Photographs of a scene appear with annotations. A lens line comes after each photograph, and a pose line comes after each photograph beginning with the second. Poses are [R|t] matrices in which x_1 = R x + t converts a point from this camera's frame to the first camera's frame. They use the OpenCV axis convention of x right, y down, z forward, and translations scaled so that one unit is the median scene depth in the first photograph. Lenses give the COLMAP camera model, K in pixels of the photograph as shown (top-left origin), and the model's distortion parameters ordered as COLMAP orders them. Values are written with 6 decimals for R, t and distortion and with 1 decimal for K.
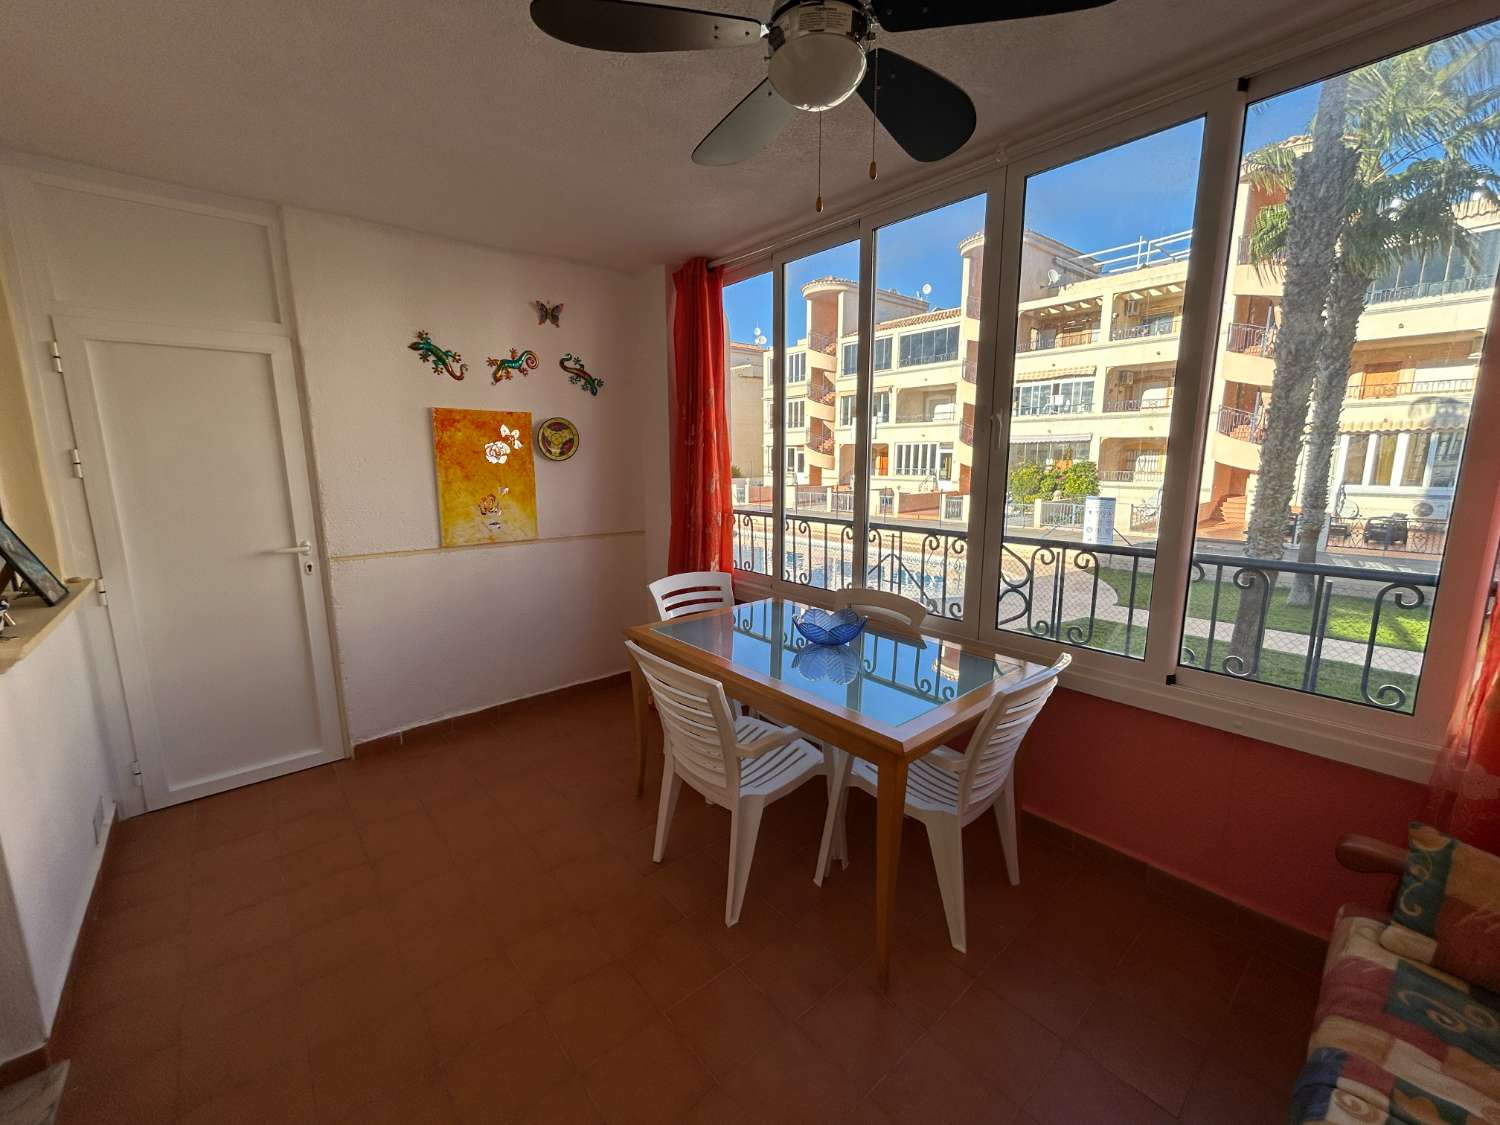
lens RADIAL K [[606.3, 0, 746.7], [0, 606.3, 562.0], [0, 0, 1]] dist [-0.001727, 0.000253]
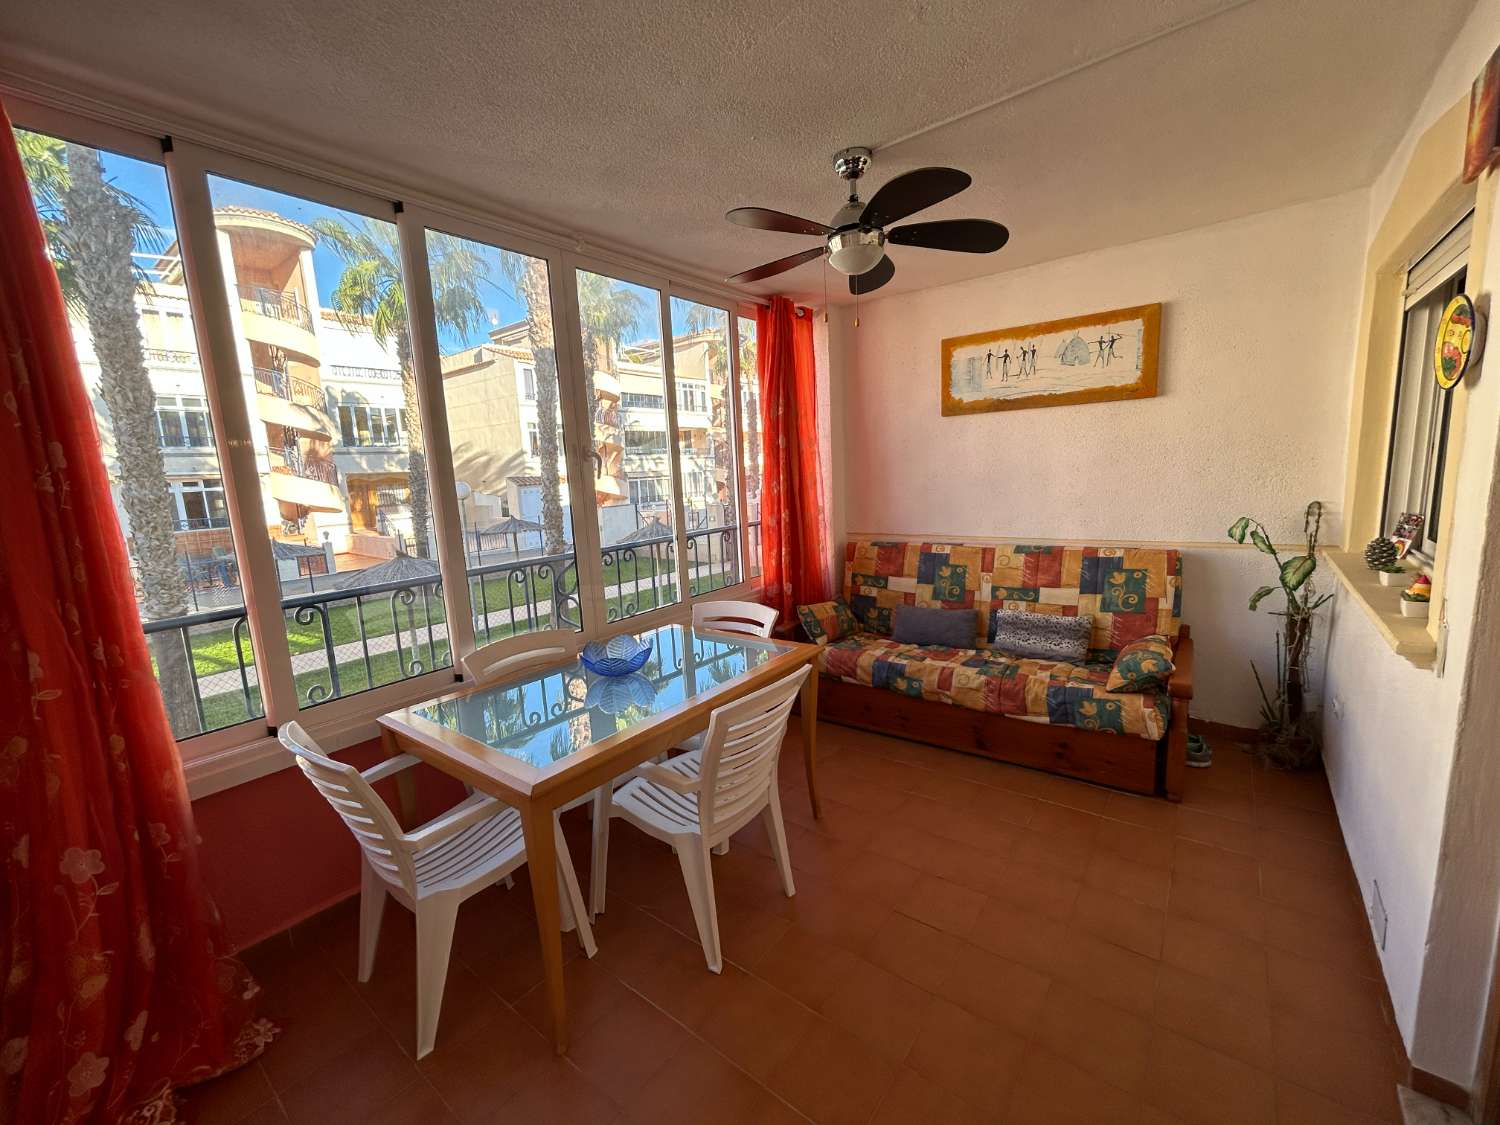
lens RADIAL K [[606.3, 0, 746.2], [0, 606.3, 561.8], [0, 0, 1]] dist [-0.001727, 0.000253]
pose [[-0.188728, -0.137142, 0.972406, -0.748564], [0.228547, 0.956878, 0.179309, -0.150532], [-0.955064, 0.256081, -0.149246, 0.806186]]
